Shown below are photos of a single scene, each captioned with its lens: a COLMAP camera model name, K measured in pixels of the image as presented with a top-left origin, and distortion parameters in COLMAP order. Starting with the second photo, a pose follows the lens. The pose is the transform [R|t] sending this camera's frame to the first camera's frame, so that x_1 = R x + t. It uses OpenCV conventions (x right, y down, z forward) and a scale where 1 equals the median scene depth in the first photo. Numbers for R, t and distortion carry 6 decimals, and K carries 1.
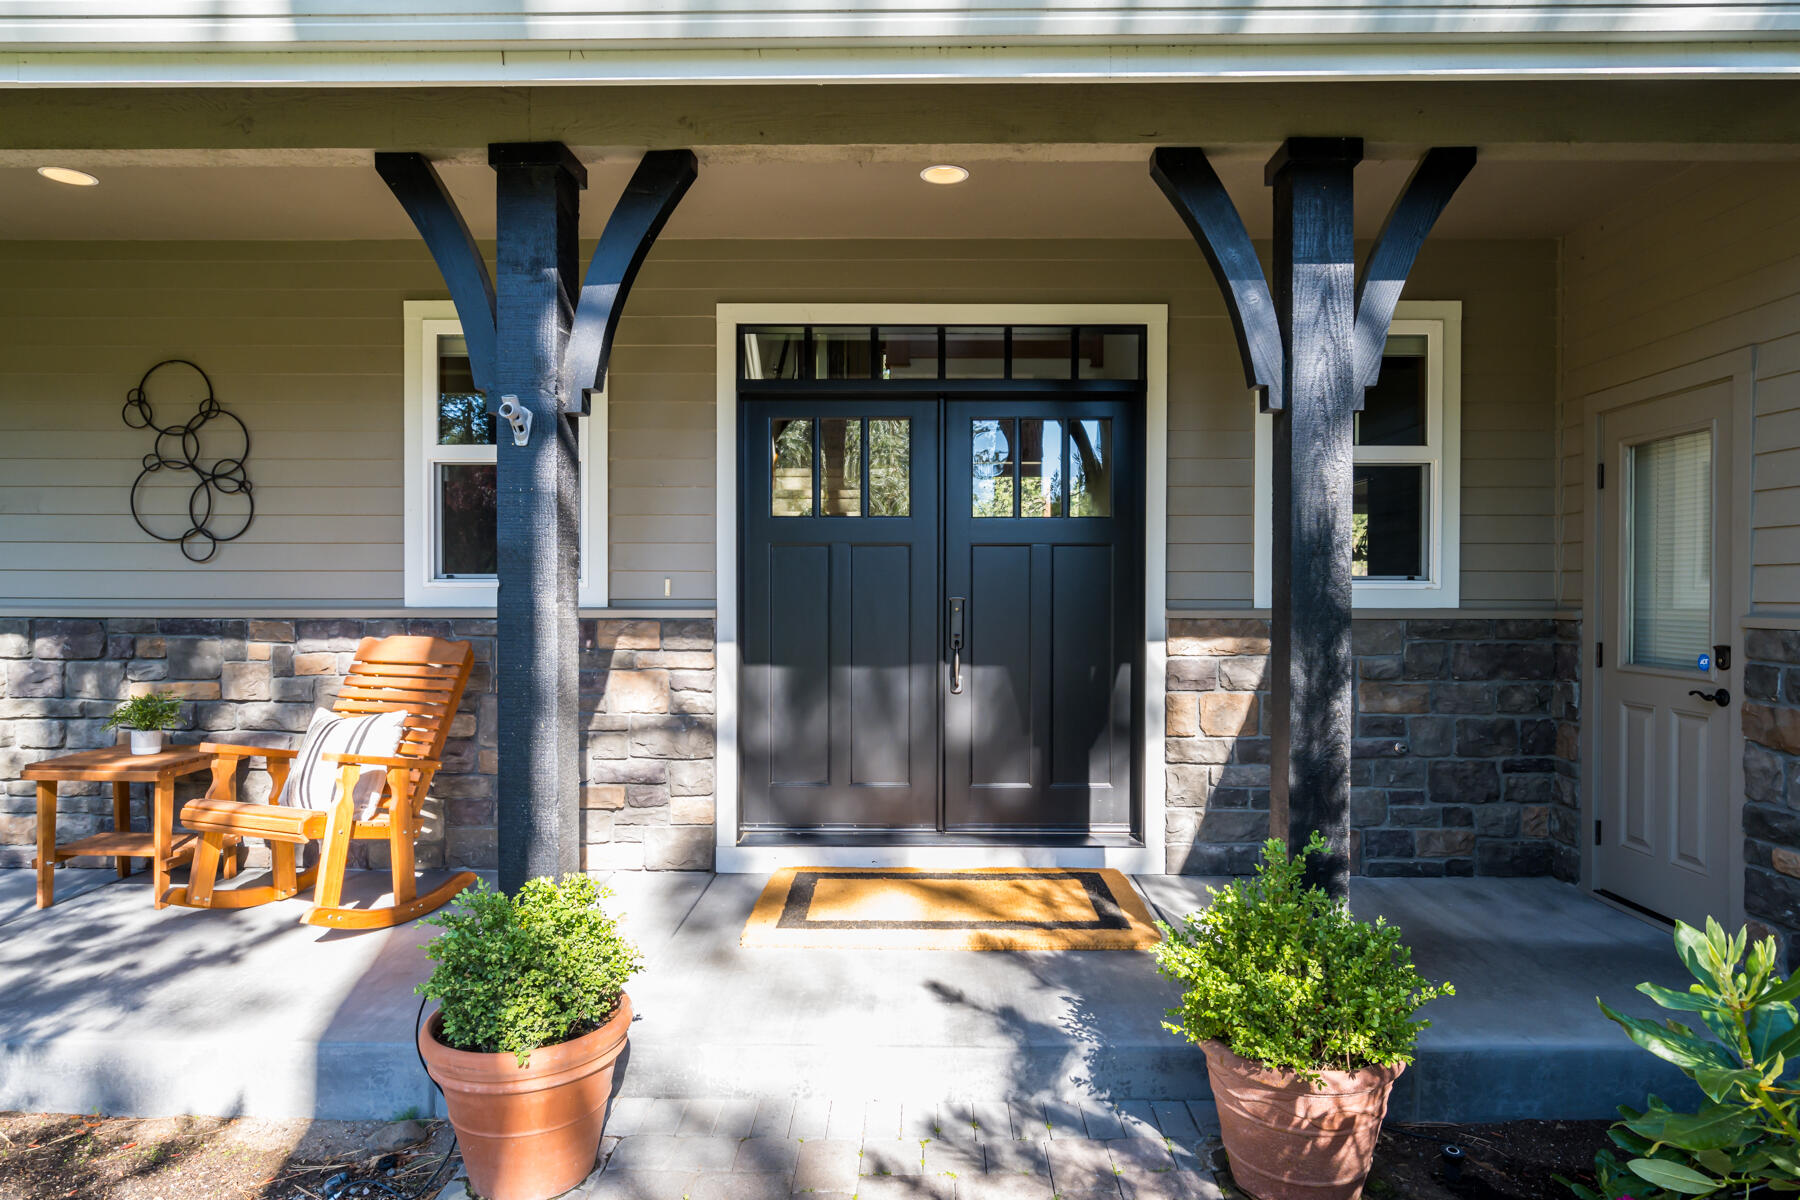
lens RADIAL K [[1061.5, 0, 900.0], [0, 1061.5, 600.0], [0, 0, 1]] dist [0.001330, 0.001456]
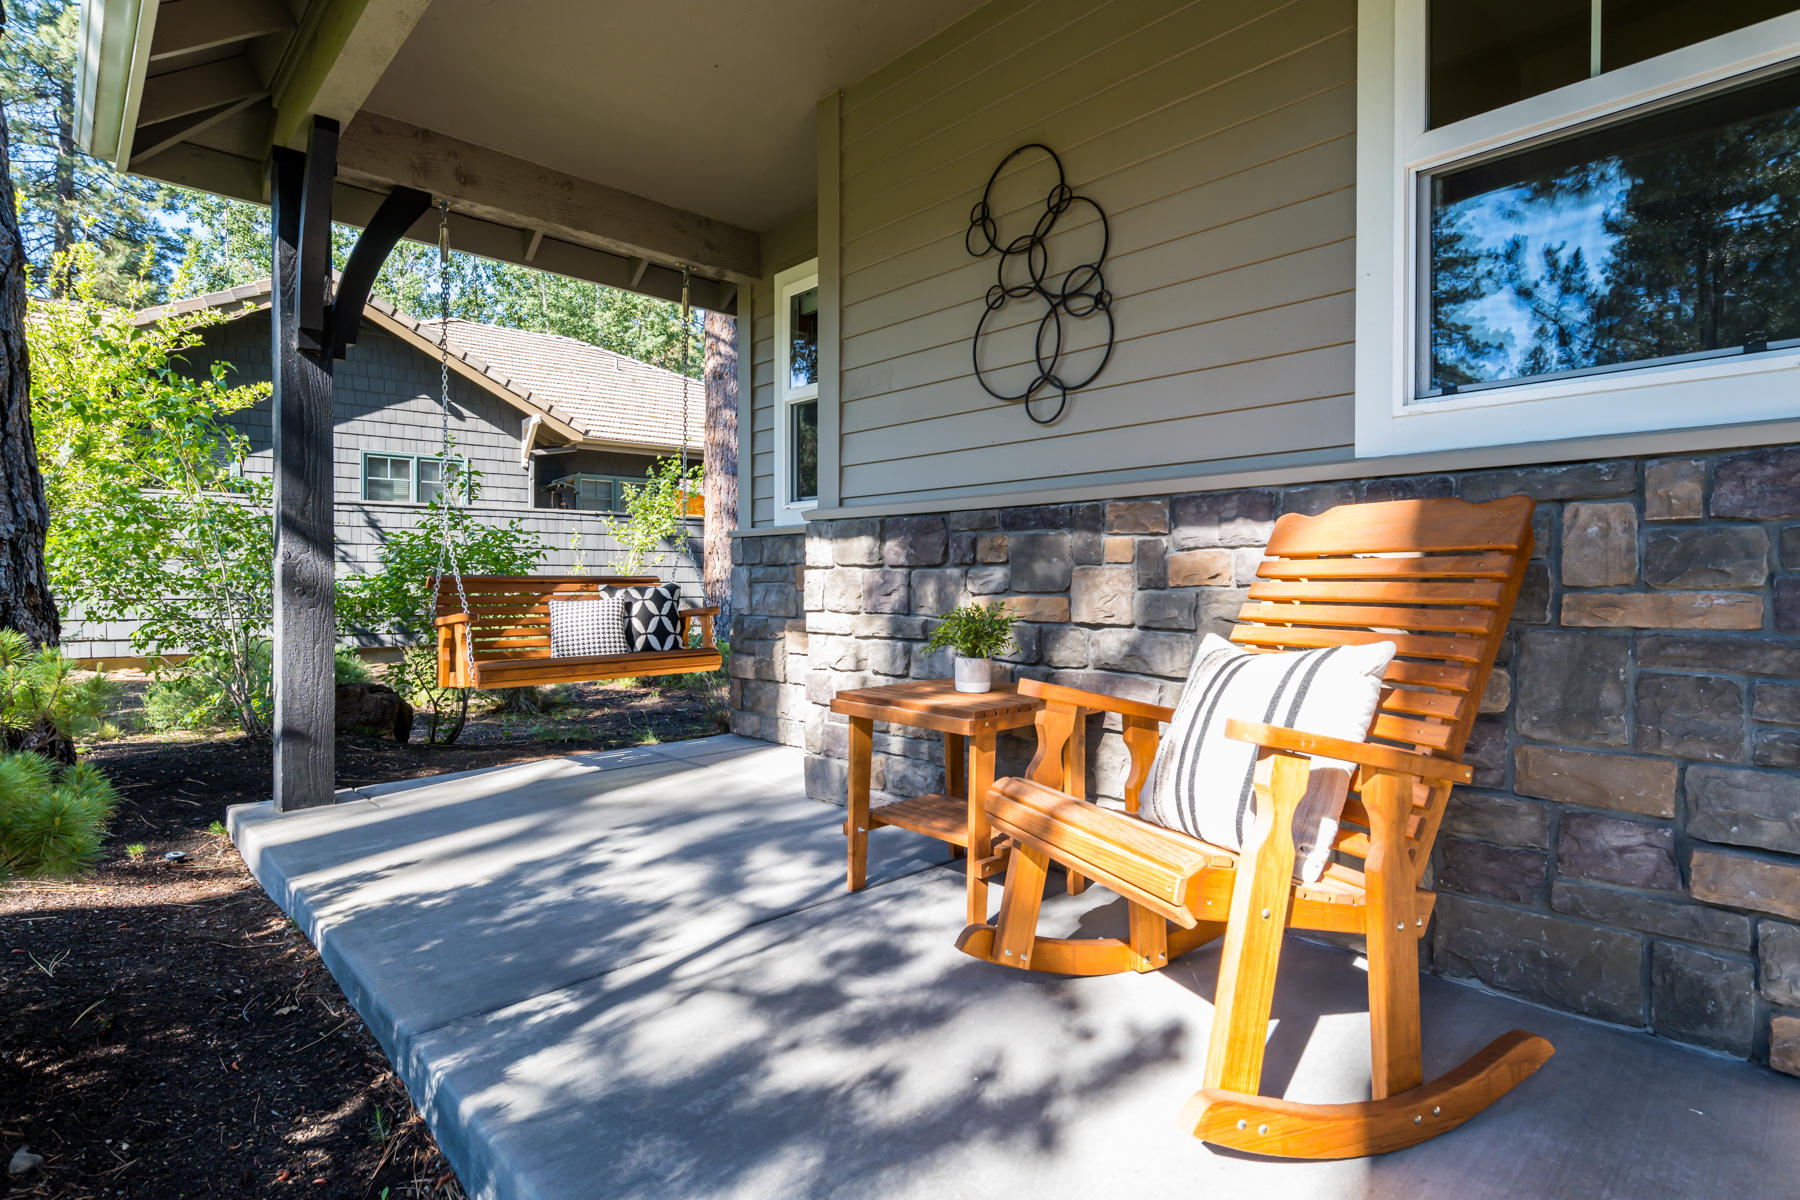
lens RADIAL K [[914.1, 0, 900.0], [0, 914.1, 600.0], [0, 0, 1]] dist [-0.021525, 0.000359]
pose [[0.695964, 0.013817, -0.717943, -0.298374], [-0.008184, 0.999903, 0.011310, 0.074372], [0.718030, -0.001996, 0.696010, 0.520497]]
